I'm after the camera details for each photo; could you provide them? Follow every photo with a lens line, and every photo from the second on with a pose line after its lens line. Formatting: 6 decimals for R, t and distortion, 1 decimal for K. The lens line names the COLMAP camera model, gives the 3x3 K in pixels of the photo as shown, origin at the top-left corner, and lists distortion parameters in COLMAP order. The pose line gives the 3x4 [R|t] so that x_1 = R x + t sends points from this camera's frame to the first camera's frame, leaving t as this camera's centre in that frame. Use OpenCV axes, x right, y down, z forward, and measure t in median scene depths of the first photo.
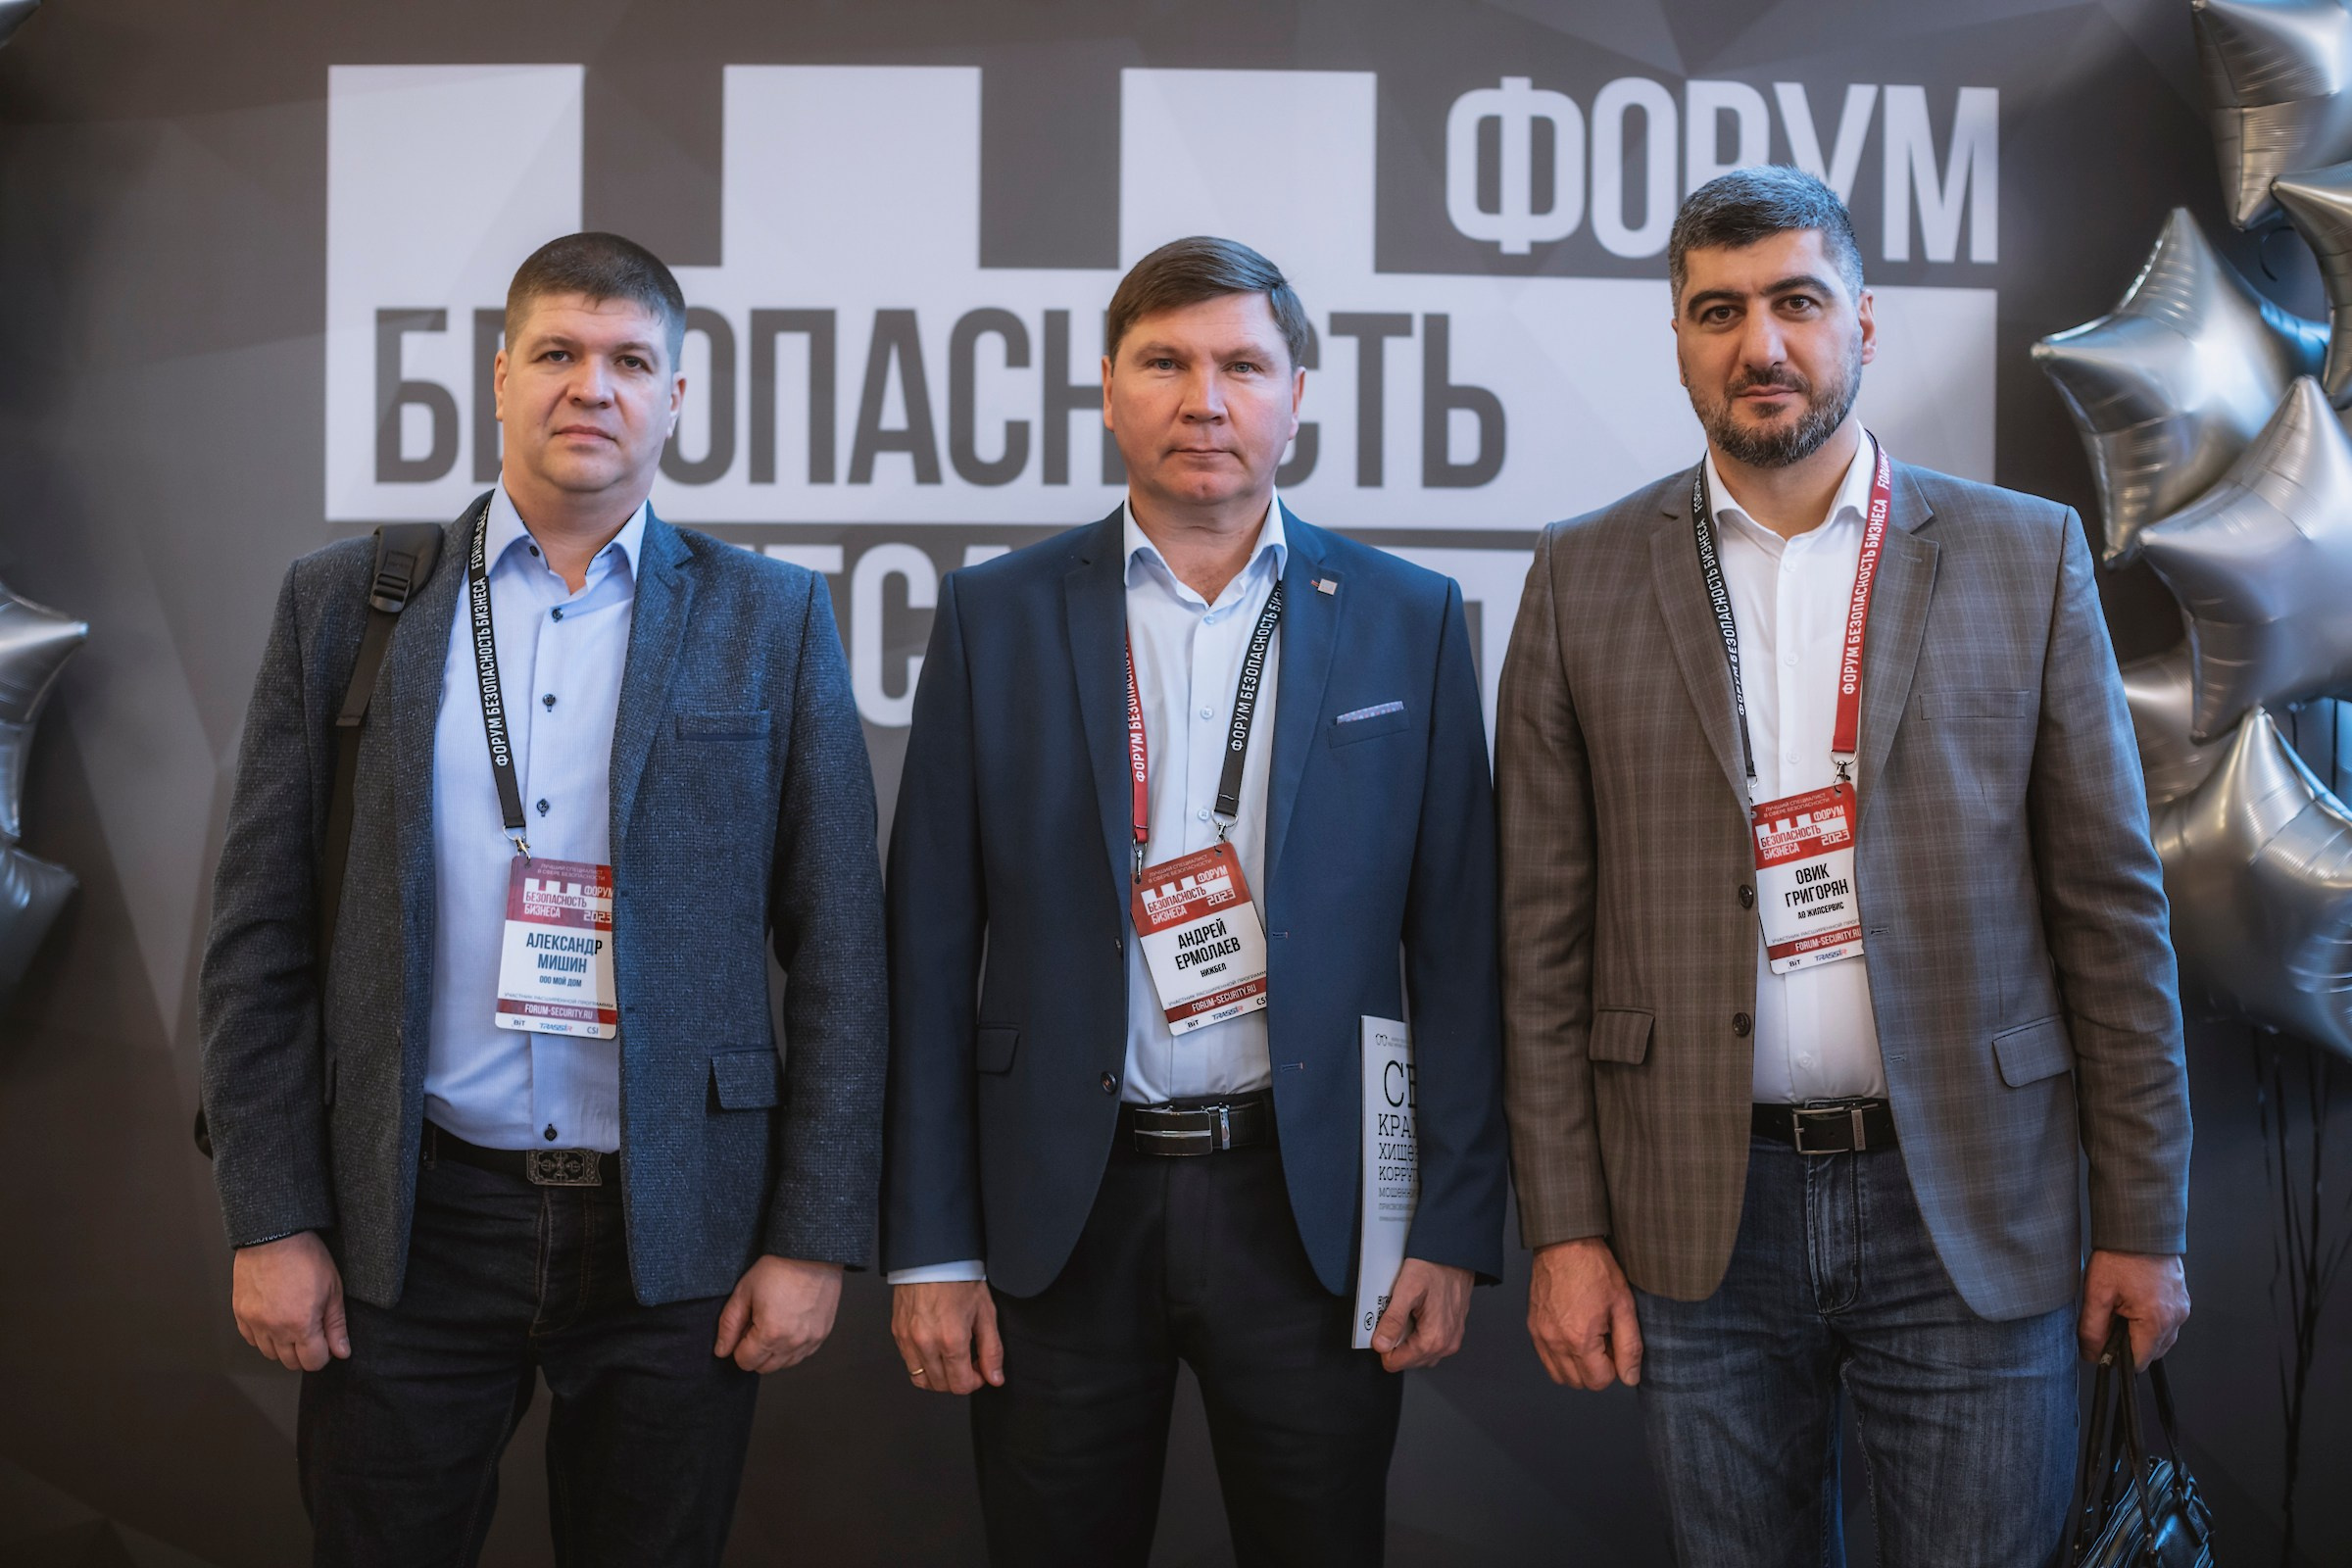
lens RADIAL K [[3507.5, 0, 1176.0], [0, 3507.5, 784.0], [0, 0, 1]] dist [-0.185848, 0.398155]
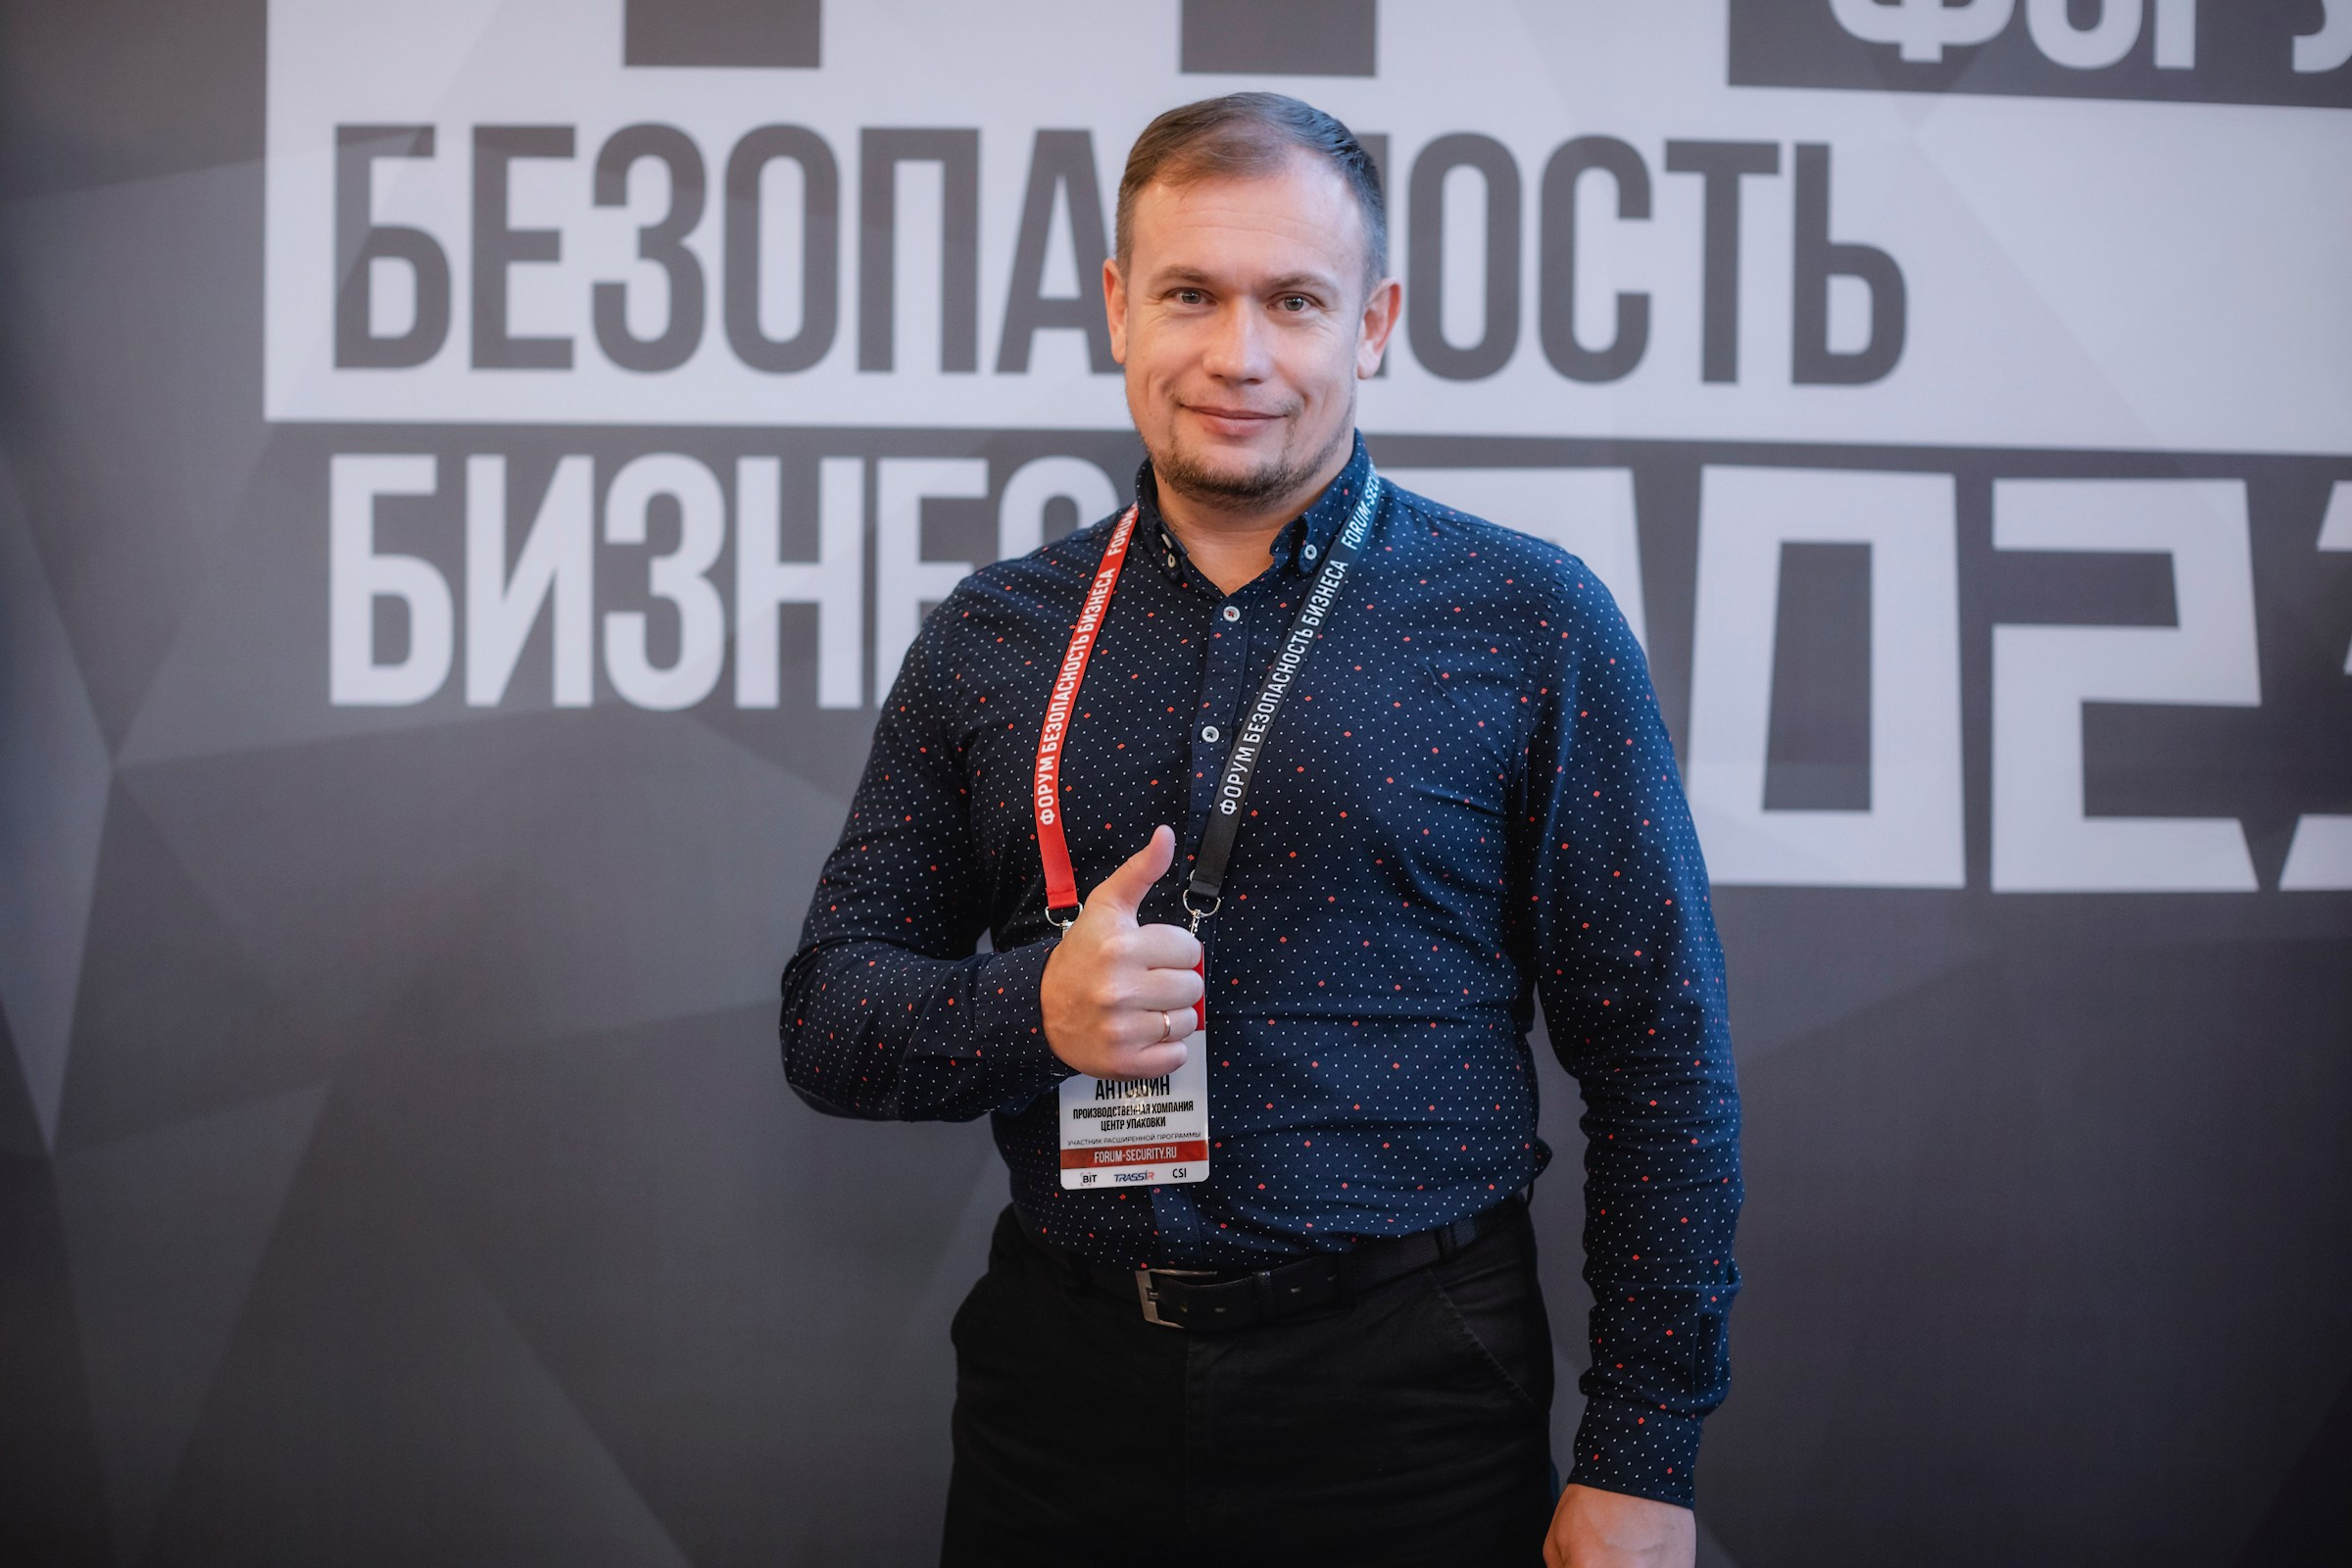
lens RADIAL K [[3507.5, 0, 1176.0], [0, 3507.5, 784.0], [0, 0, 1]] dist [-0.185848, 0.398155]
pose [[0.999990, 0.004447, -0.000136, -0.056237], [-0.004445, 0.999930, 0.010970, -0.009738], [0.000185, -0.010969, 0.999940, 0.283026]]
